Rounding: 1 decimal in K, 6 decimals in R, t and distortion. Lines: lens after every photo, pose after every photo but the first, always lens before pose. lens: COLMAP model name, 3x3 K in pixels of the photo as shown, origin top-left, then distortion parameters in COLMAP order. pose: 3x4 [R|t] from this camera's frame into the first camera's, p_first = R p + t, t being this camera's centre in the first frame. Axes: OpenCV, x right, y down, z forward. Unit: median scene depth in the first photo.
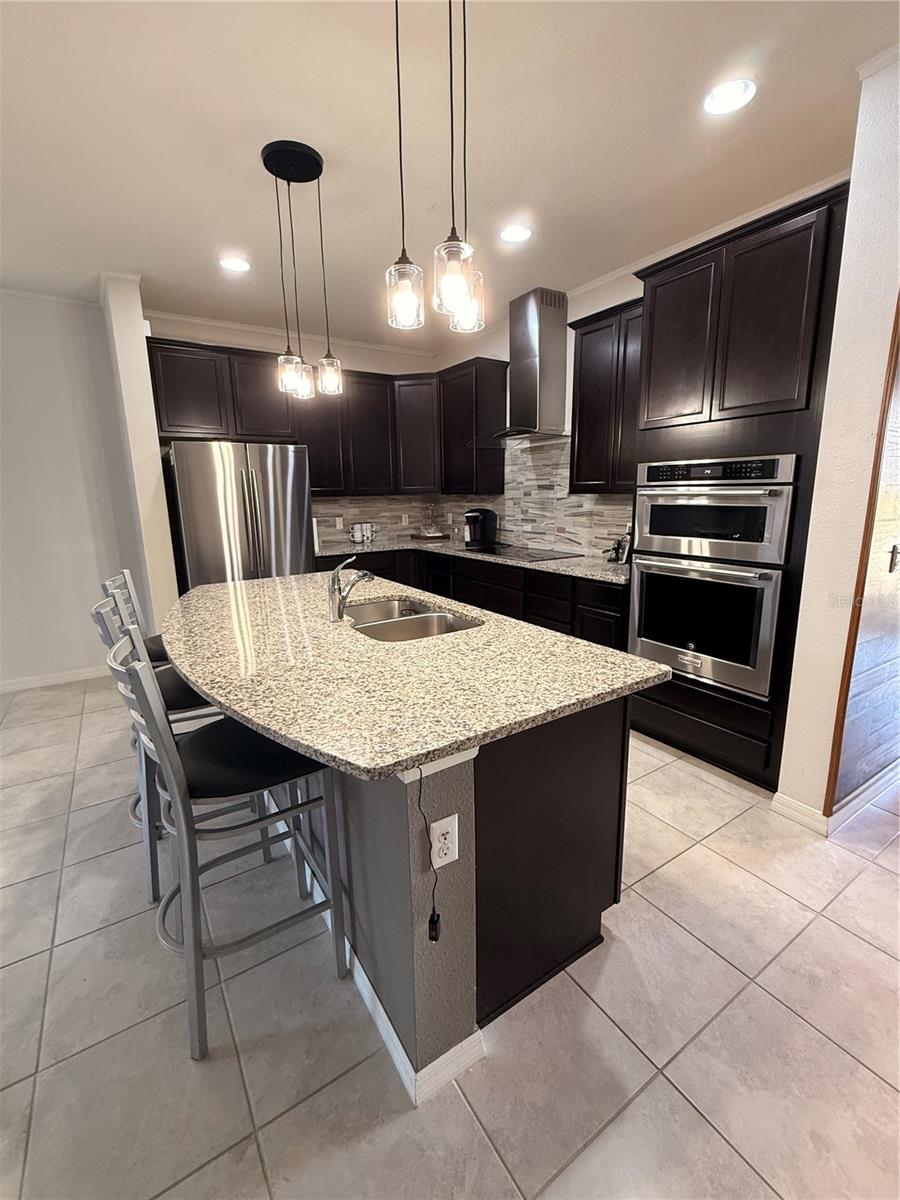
lens RADIAL K [[515.7, 0, 450.0], [0, 515.7, 600.0], [0, 0, 1]] dist [-0.001023, 0.000008]
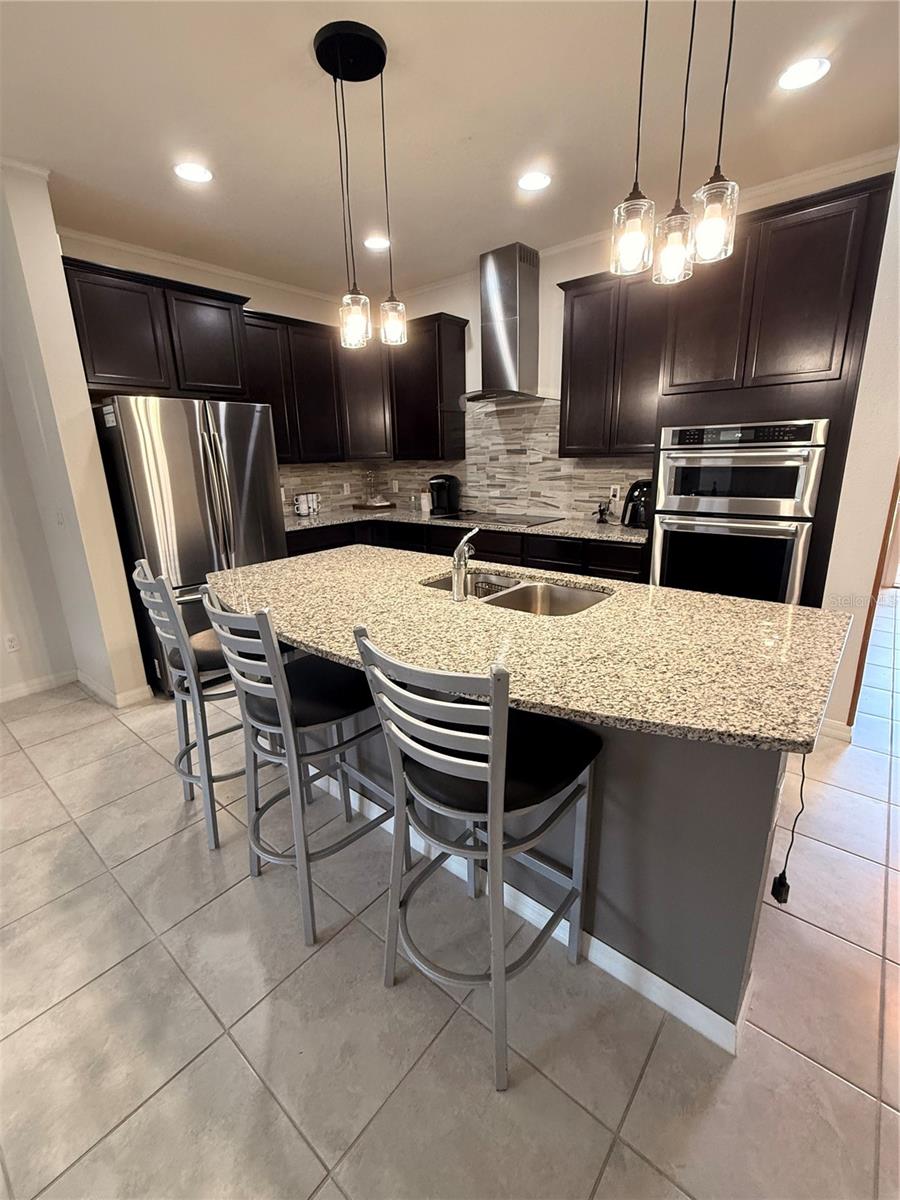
lens RADIAL K [[515.7, 0, 450.0], [0, 515.7, 600.0], [0, 0, 1]] dist [-0.001023, 0.000008]
pose [[0.956423, -0.086927, 0.278744, -0.266188], [0.069631, 0.995016, 0.071381, -0.013839], [-0.283560, -0.048861, 0.957709, 0.069545]]
